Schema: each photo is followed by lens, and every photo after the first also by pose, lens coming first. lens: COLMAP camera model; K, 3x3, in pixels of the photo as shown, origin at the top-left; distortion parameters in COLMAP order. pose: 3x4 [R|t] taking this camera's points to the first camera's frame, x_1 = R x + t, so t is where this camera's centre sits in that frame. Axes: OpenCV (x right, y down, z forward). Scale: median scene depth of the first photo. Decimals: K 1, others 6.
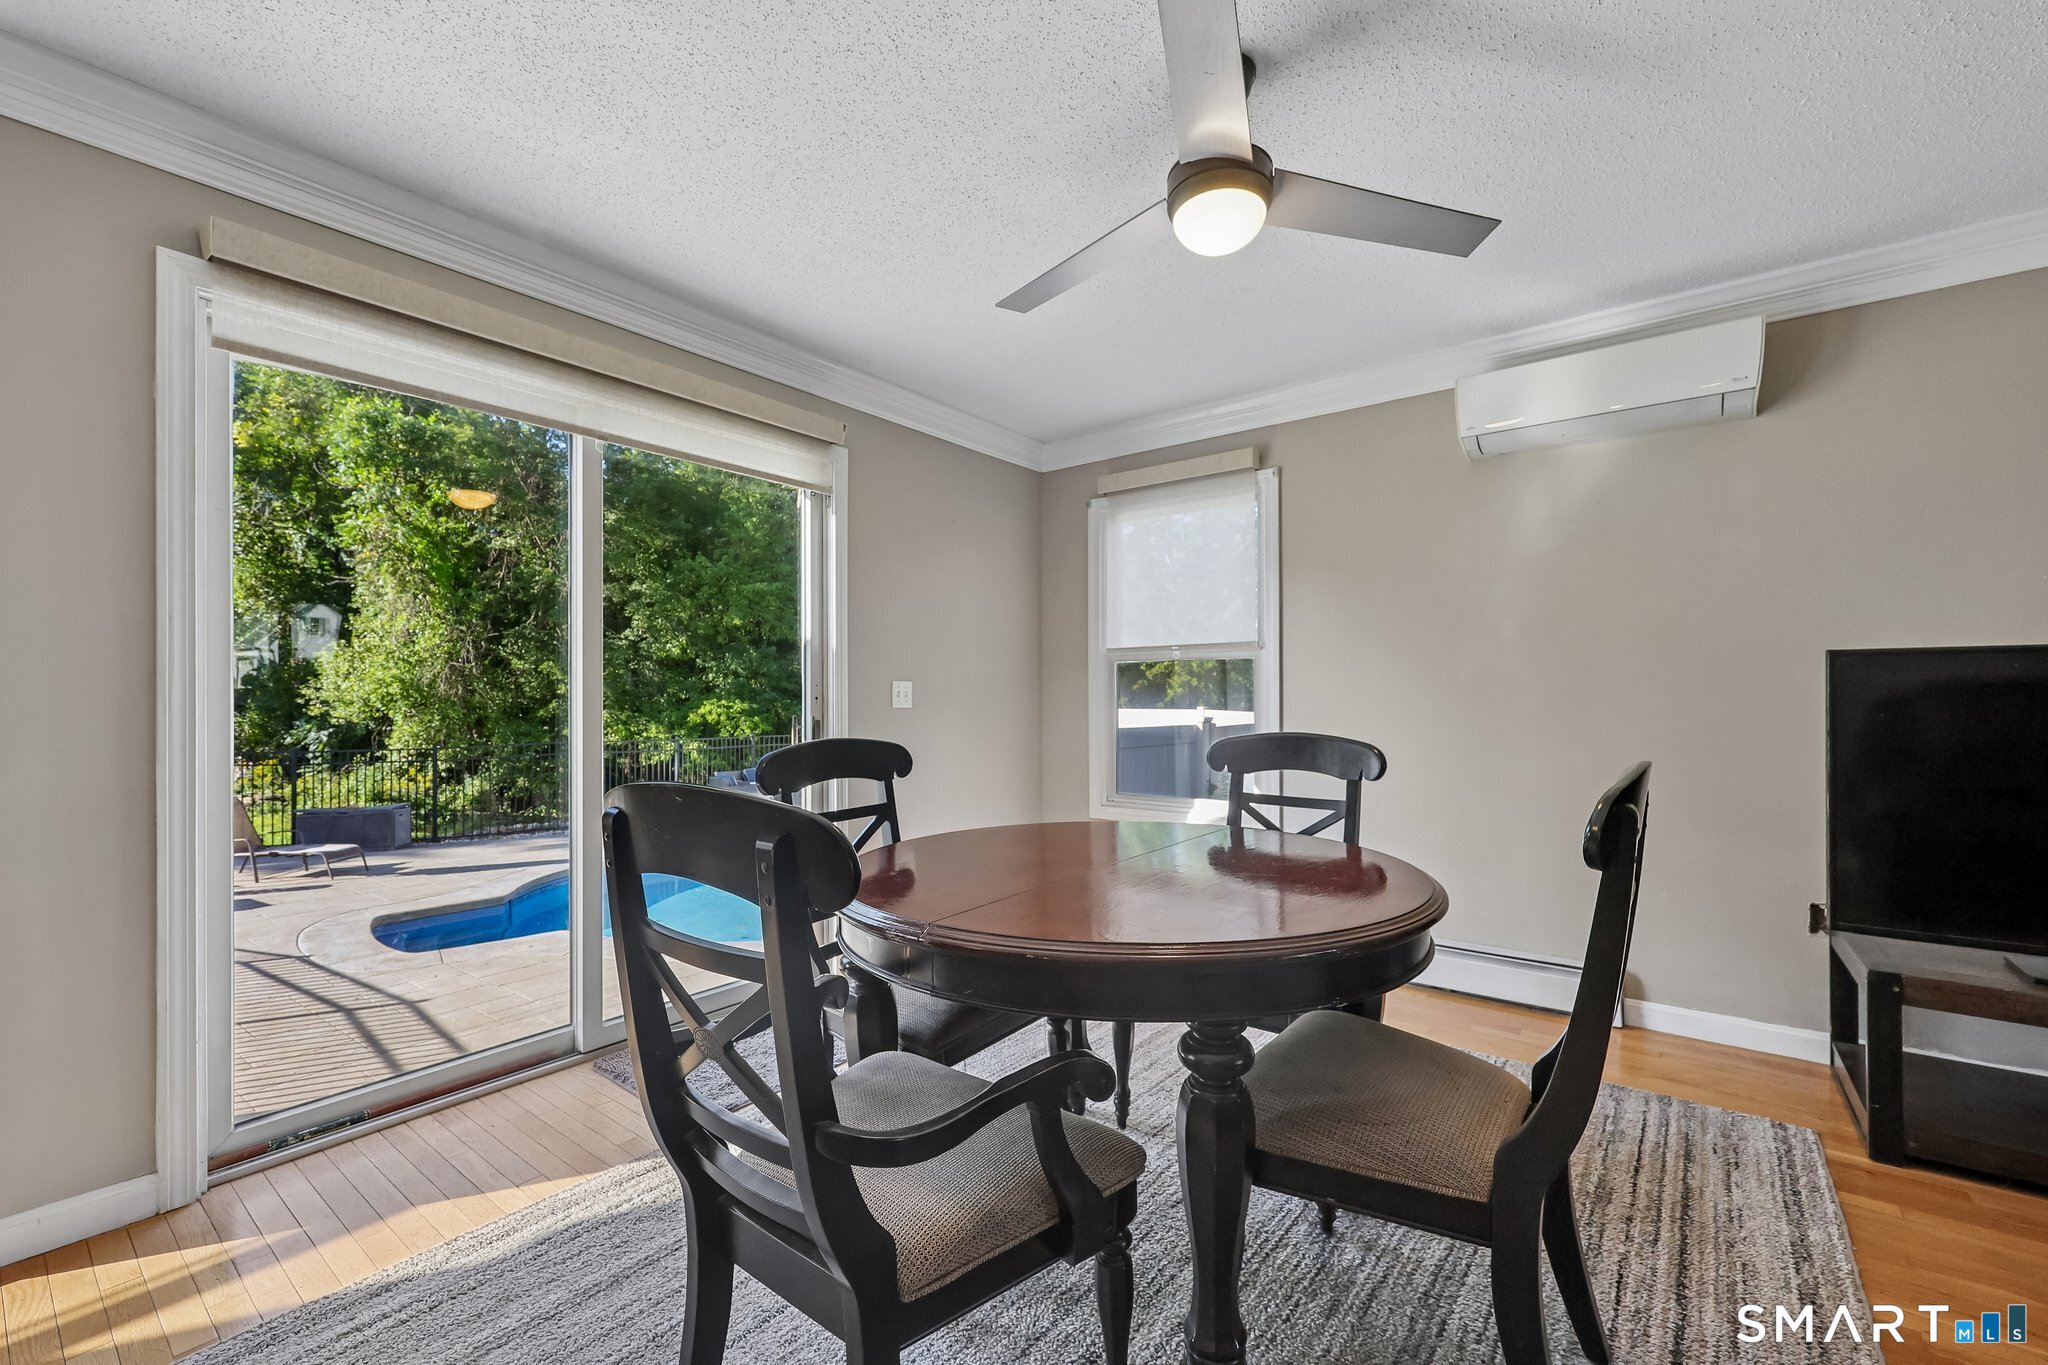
lens RADIAL K [[867.4, 0, 1019.1], [0, 867.4, 694.3], [0, 0, 1]] dist [0.002897, -0.000199]
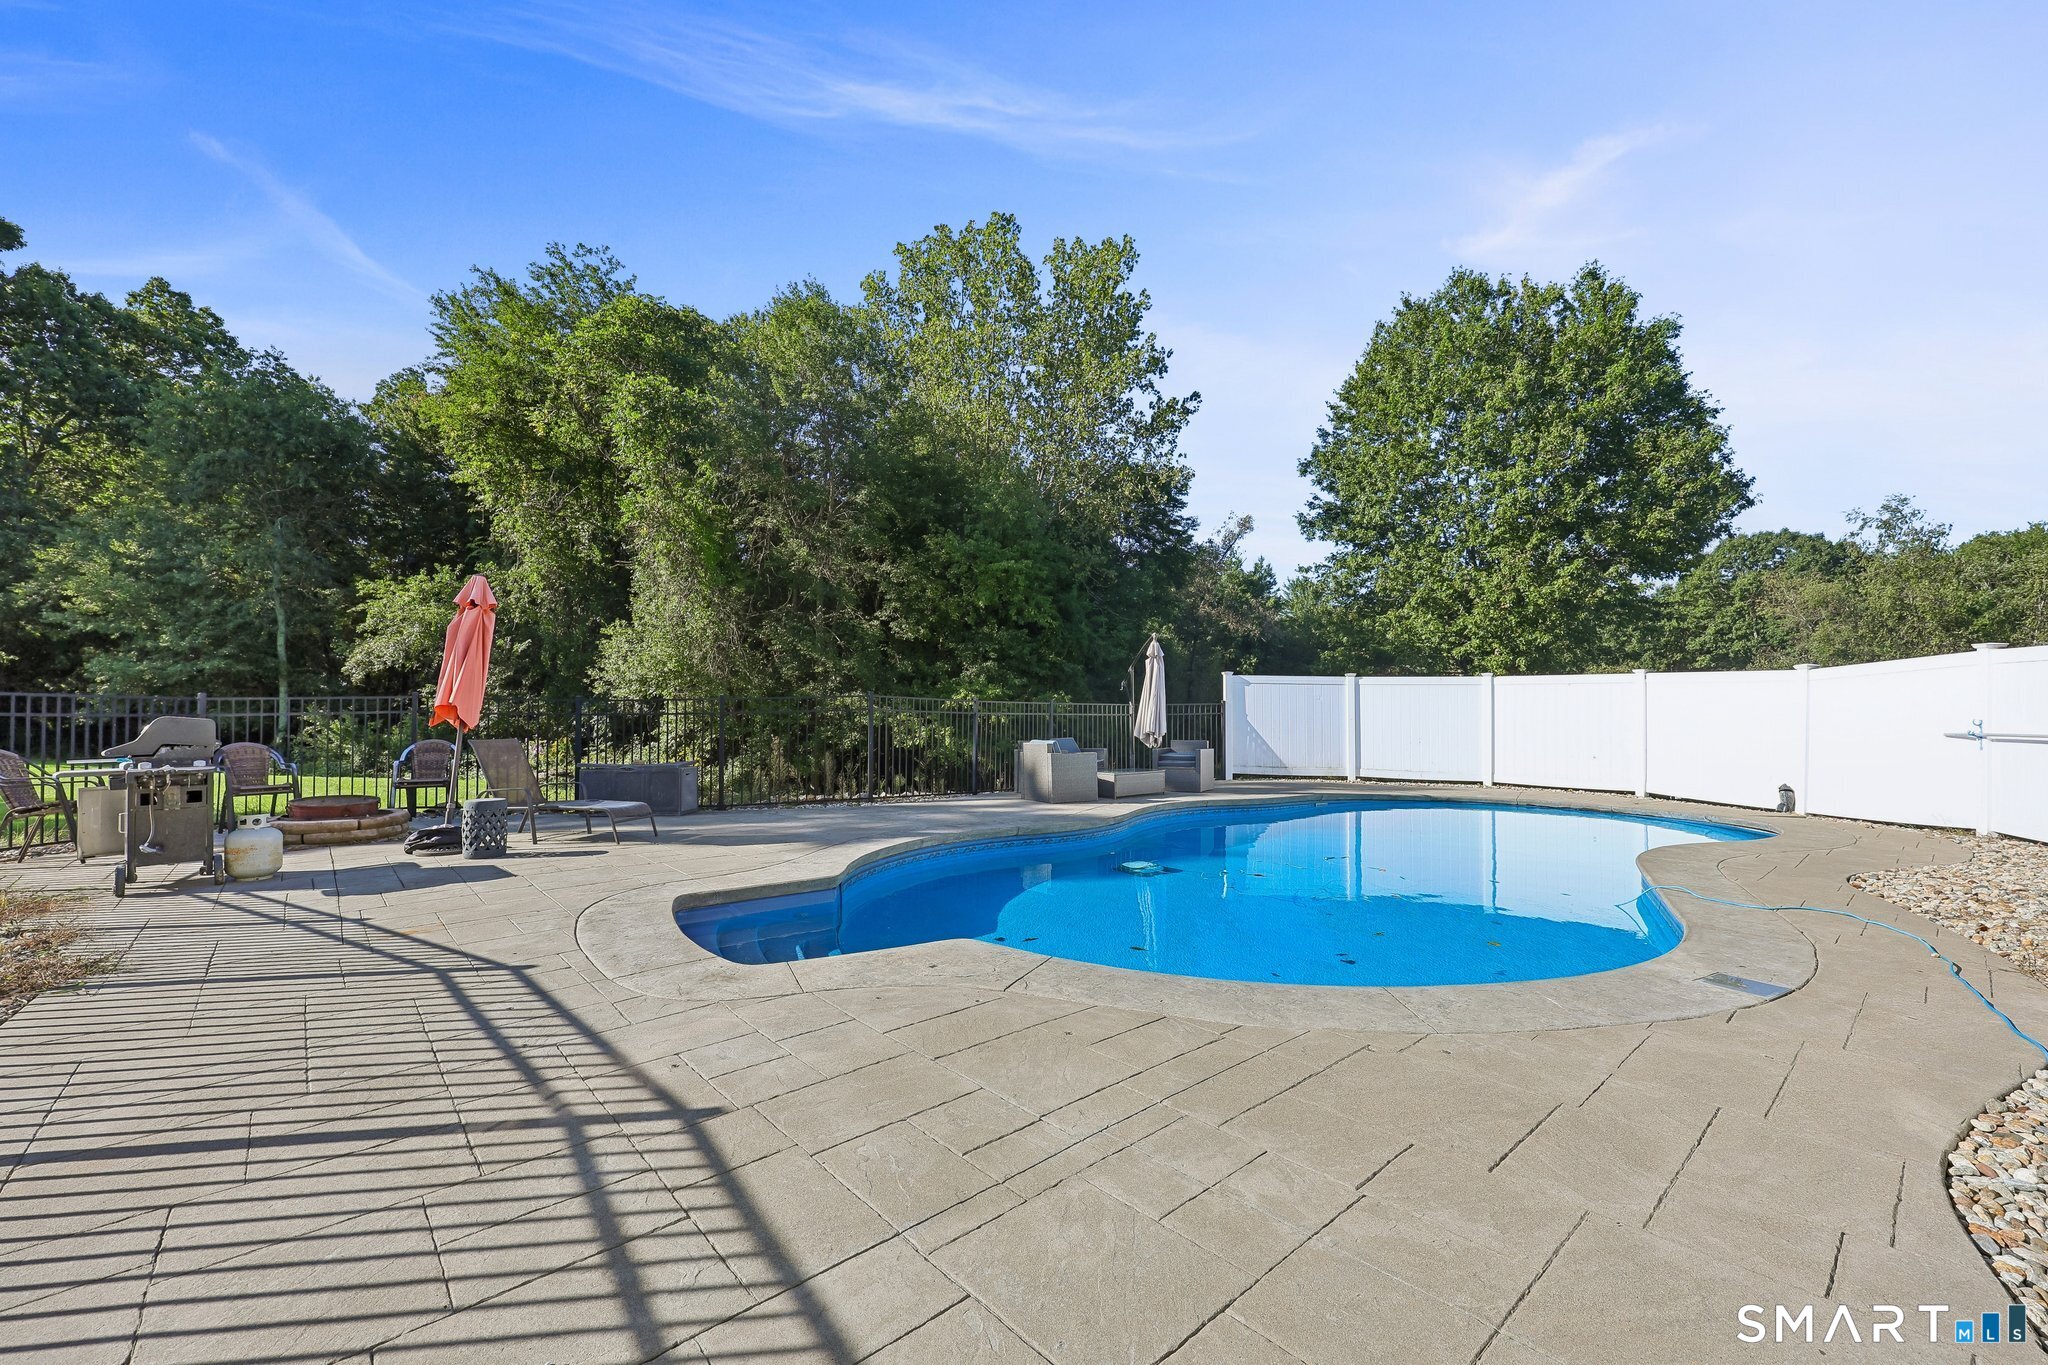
lens RADIAL K [[847.4, 0, 1014.8], [0, 847.4, 703.0], [0, 0, 1]] dist [-0.000107, 0.000064]
pose [[0.975000, 0.004788, -0.222155, -0.643906], [-0.005277, 0.999985, -0.001605, 0.199406], [0.222144, 0.002737, 0.975010, 0.790280]]
